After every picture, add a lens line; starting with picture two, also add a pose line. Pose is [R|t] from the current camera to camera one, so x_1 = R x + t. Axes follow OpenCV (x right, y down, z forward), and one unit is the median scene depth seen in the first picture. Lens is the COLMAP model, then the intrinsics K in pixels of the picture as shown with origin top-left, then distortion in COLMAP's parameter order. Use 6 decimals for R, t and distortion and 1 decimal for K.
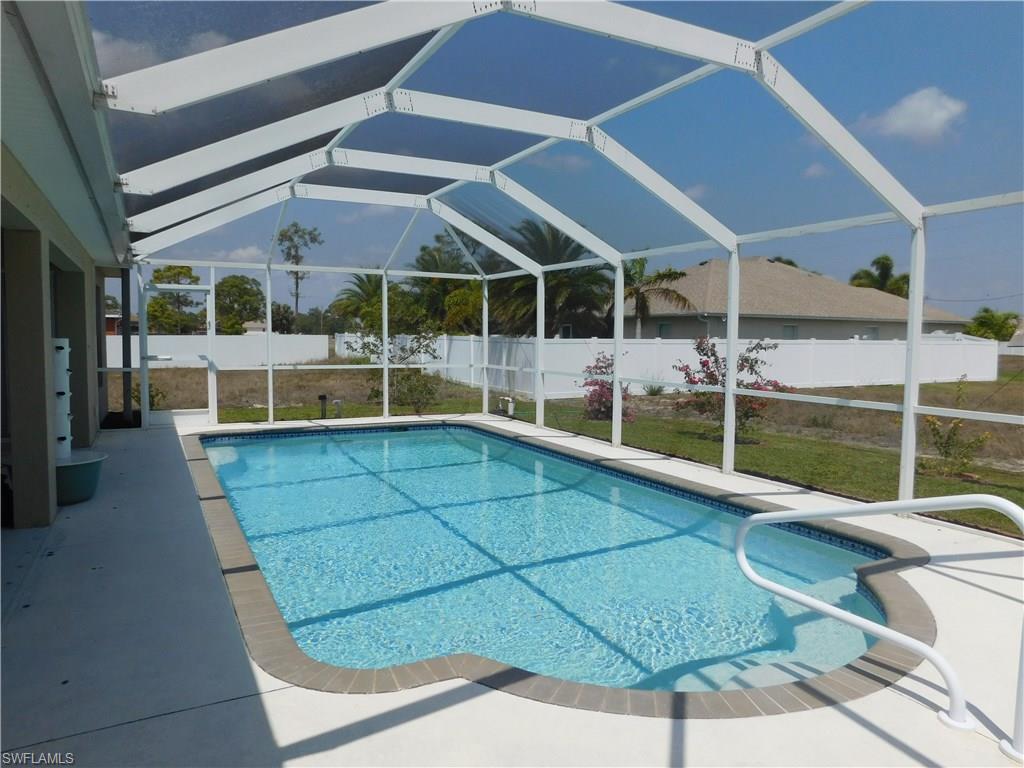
lens RADIAL K [[706.6, 0, 507.9], [0, 706.6, 380.2], [0, 0, 1]] dist [-0.081410, 0.065083]
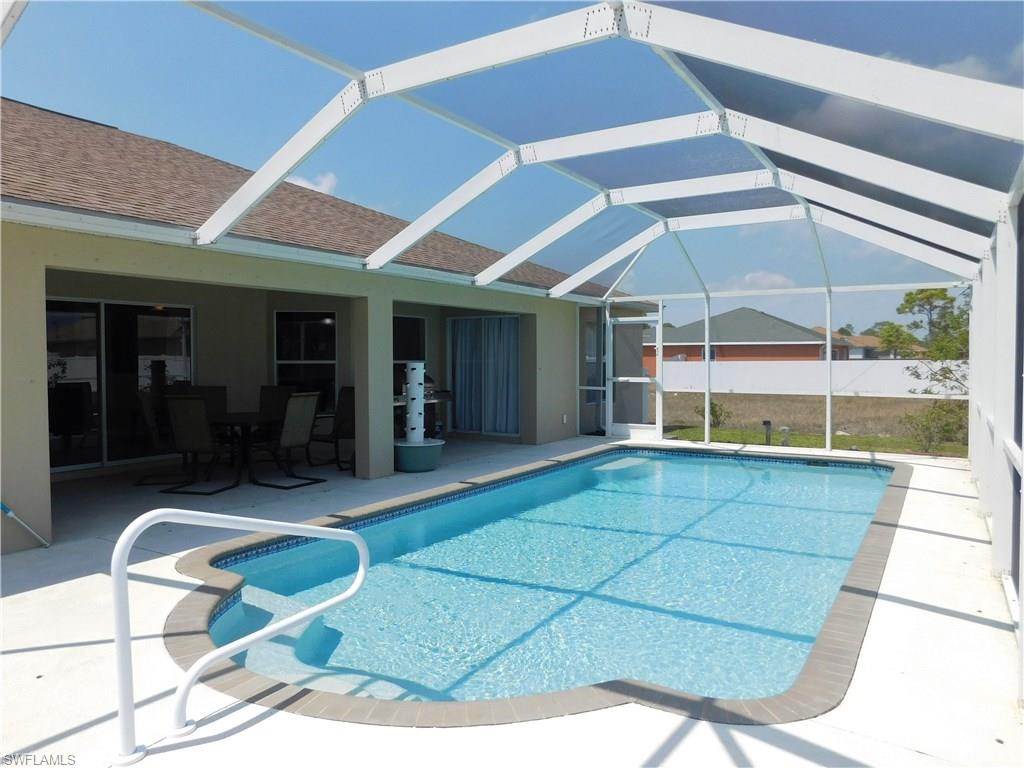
lens RADIAL K [[706.6, 0, 507.9], [0, 706.6, 380.2], [0, 0, 1]] dist [-0.081410, 0.065083]
pose [[0.501444, 0.016506, -0.865032, 0.434553], [-0.048073, 0.998805, -0.008809, -0.010101], [0.863853, 0.046002, 0.501639, 0.215132]]
